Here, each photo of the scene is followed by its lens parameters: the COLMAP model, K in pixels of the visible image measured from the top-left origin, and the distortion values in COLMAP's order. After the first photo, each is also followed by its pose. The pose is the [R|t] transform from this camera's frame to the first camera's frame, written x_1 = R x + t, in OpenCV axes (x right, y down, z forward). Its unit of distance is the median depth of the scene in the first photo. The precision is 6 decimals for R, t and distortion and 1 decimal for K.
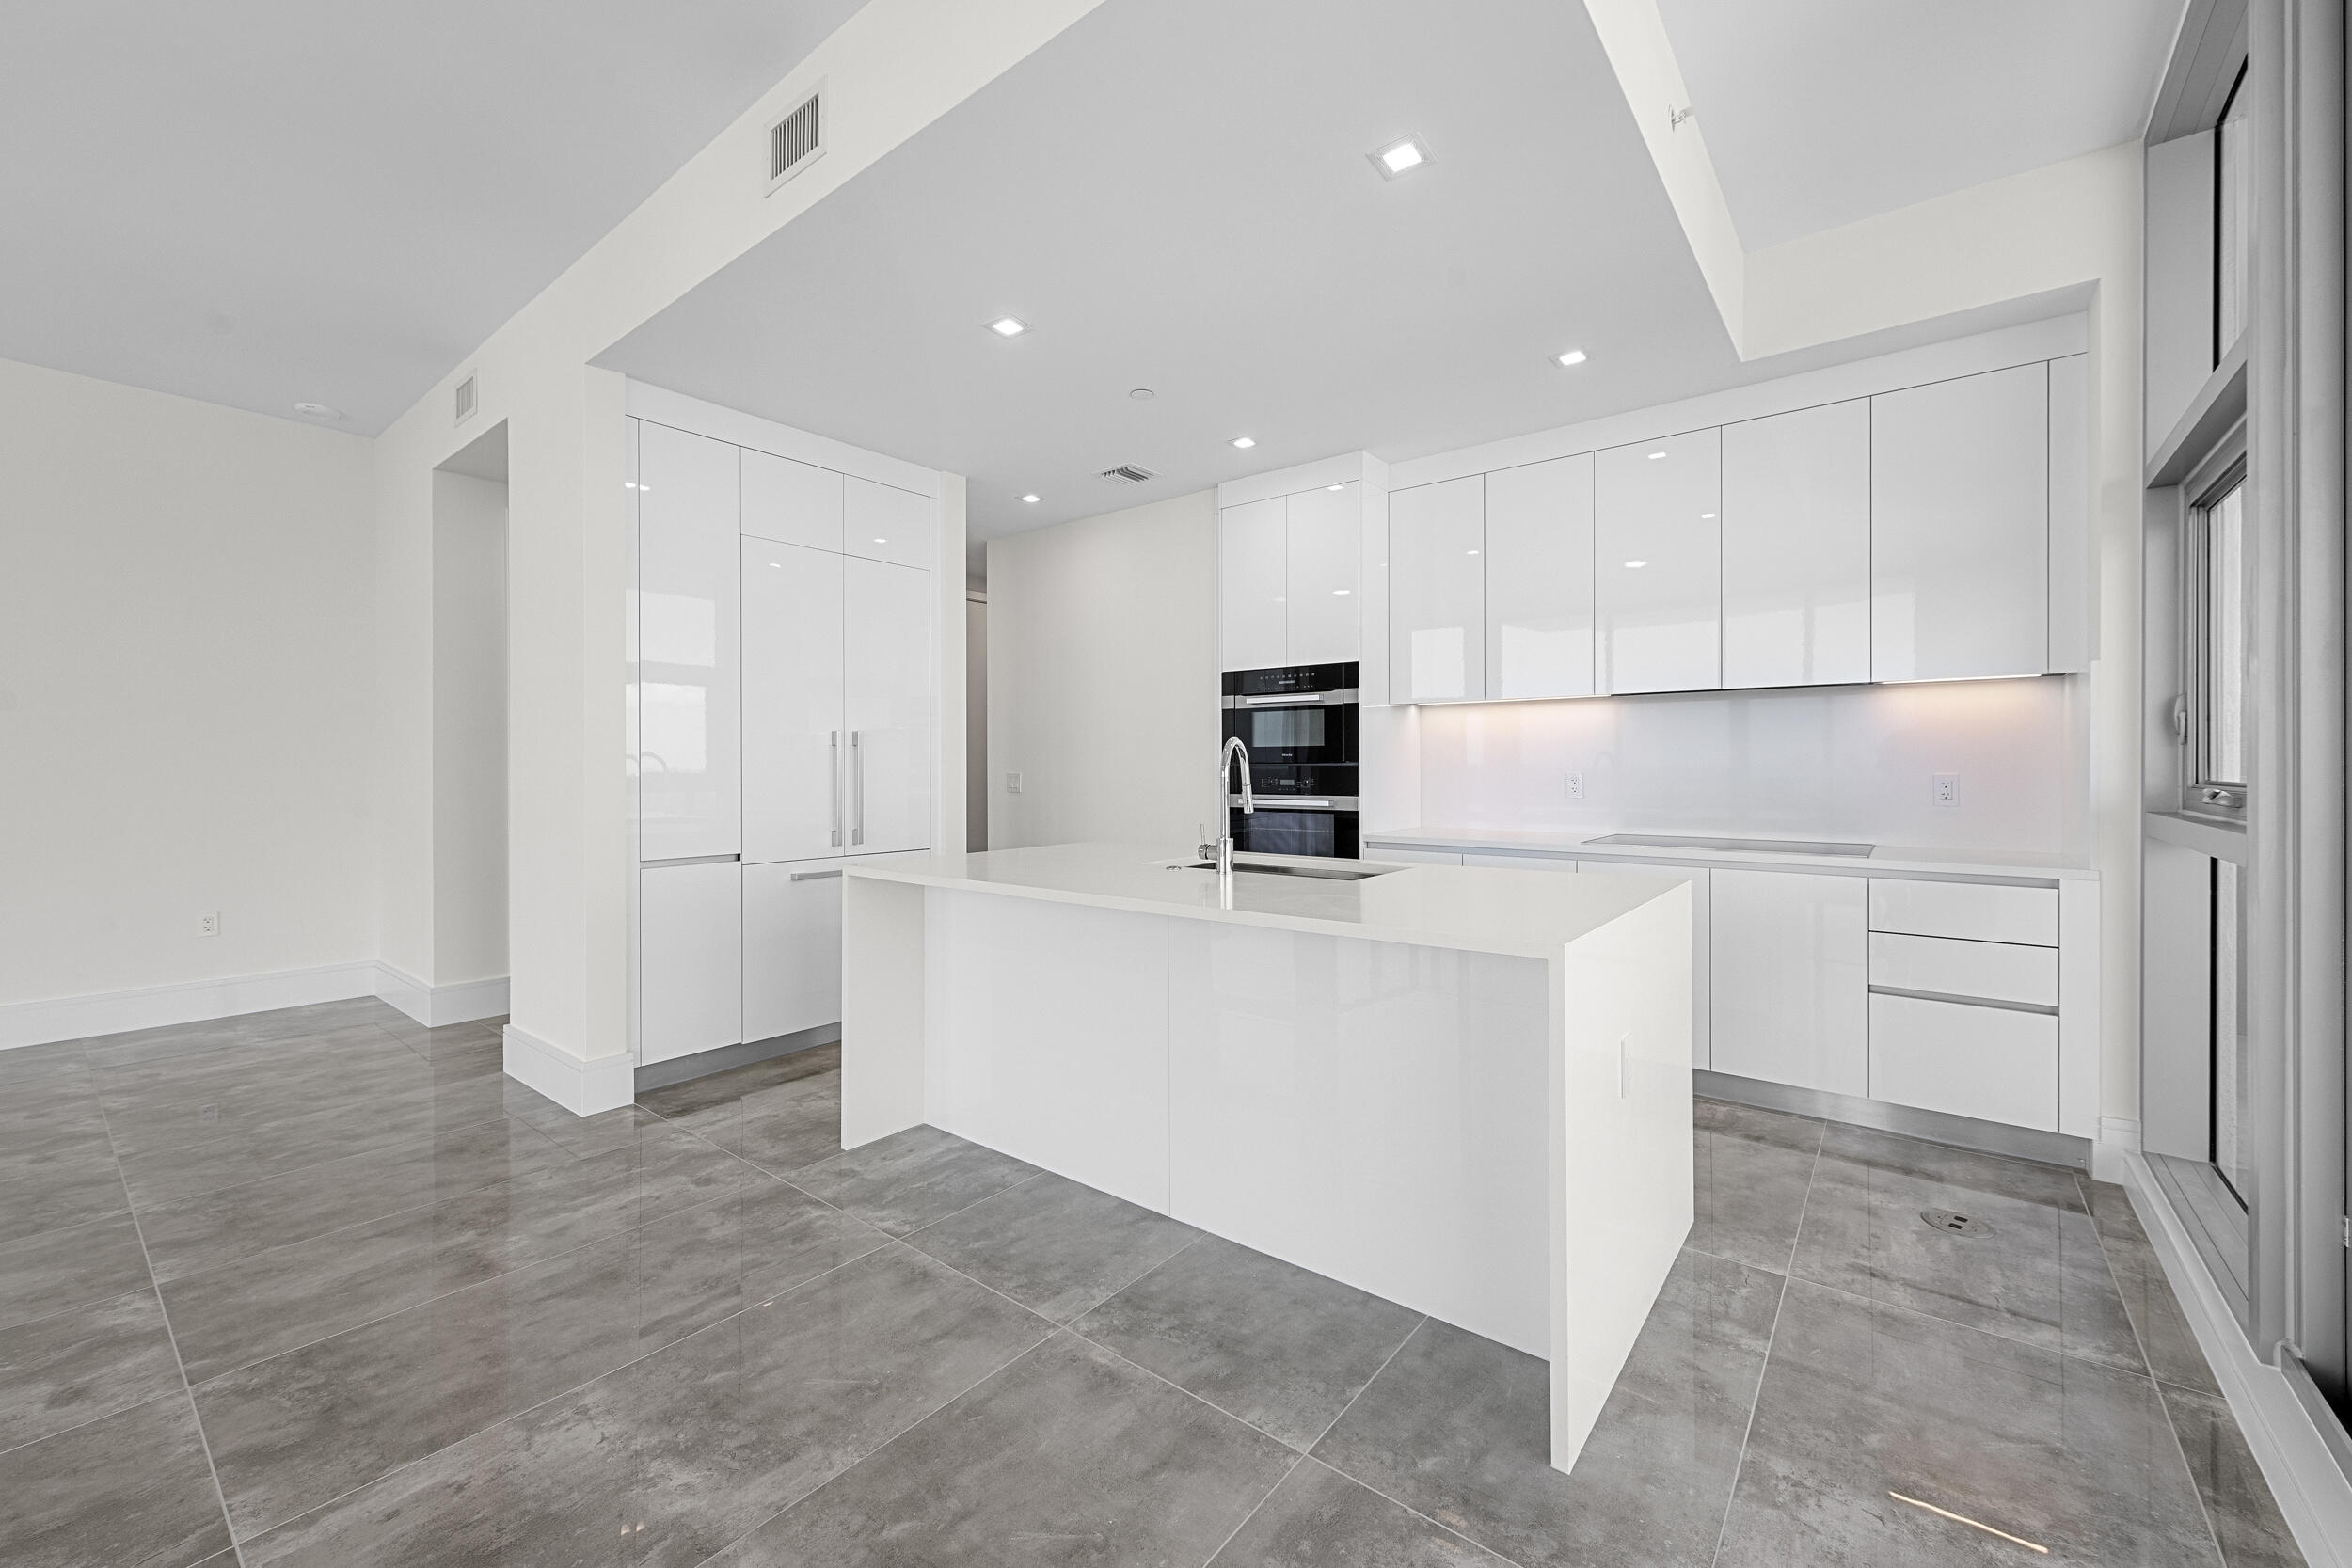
lens RADIAL K [[927.7, 0, 1173.3], [0, 927.7, 767.4], [0, 0, 1]] dist [0.000074, -0.000022]
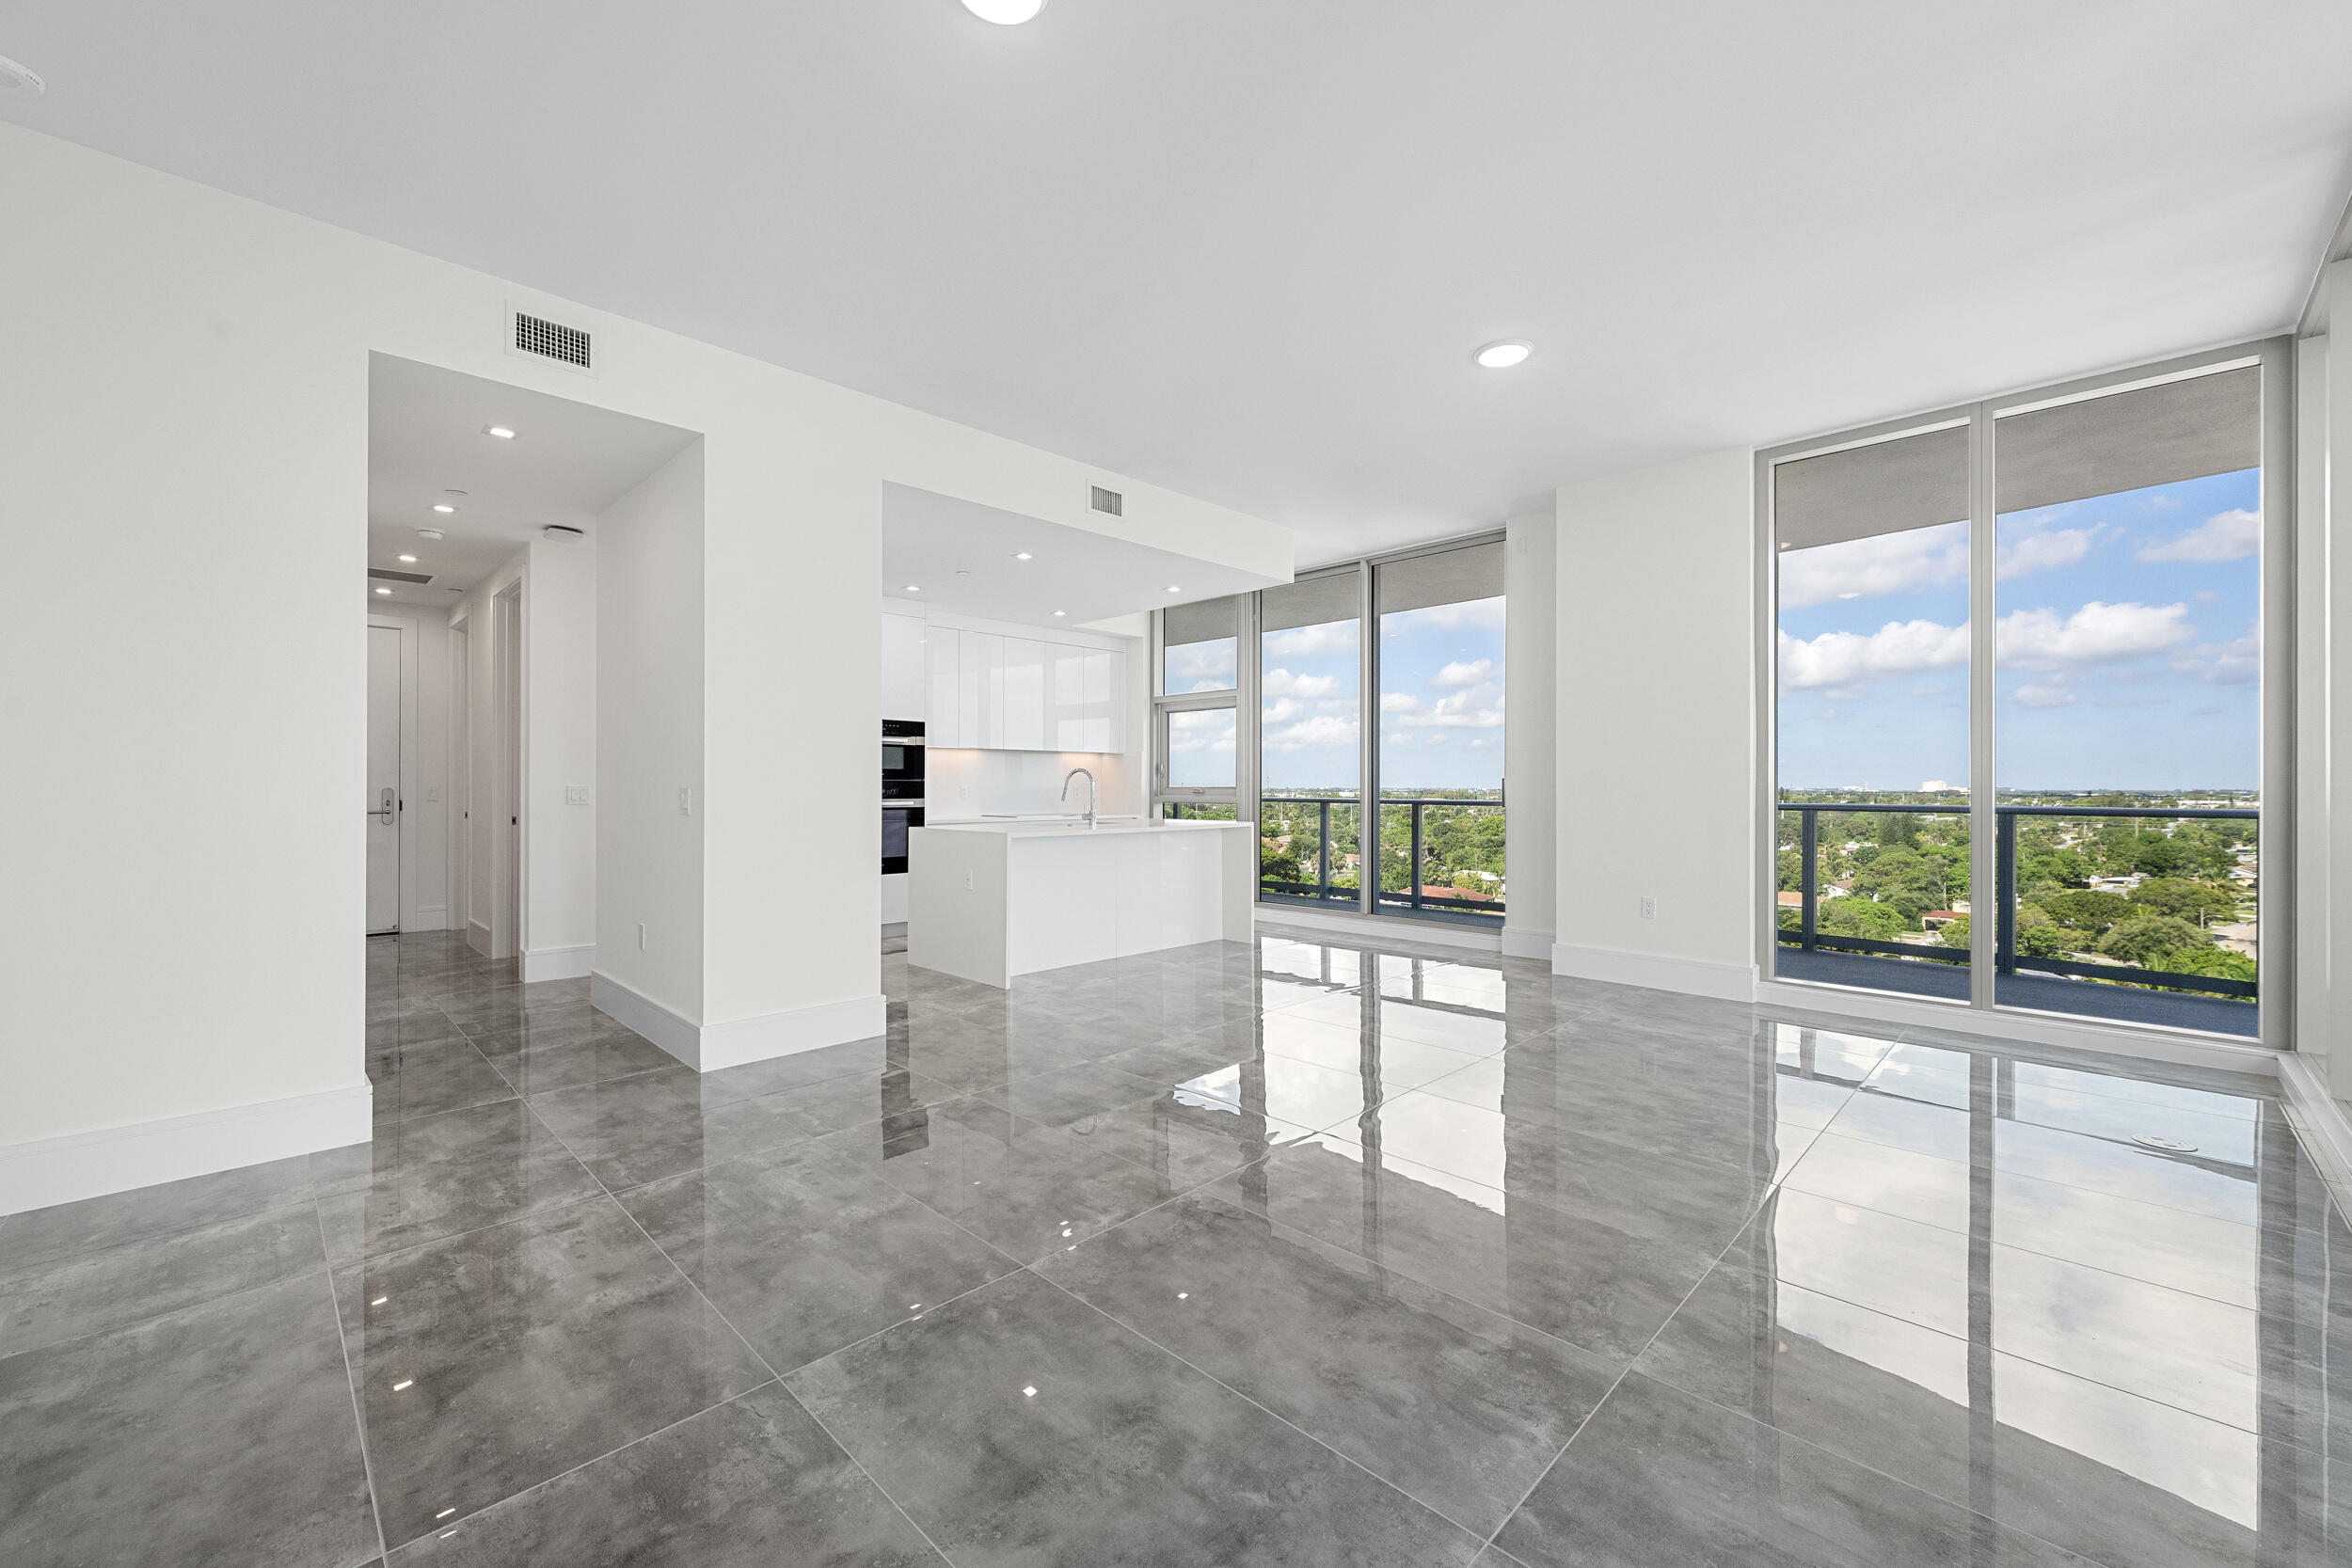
lens RADIAL K [[930.1, 0, 1170.9], [0, 930.1, 785.9], [0, 0, 1]] dist [0.001352, 0.000095]
pose [[0.122459, 0.003535, 0.992467, -1.877966], [0.000611, 0.999993, -0.003638, 0.017425], [-0.992473, 0.001052, 0.122456, 0.404054]]
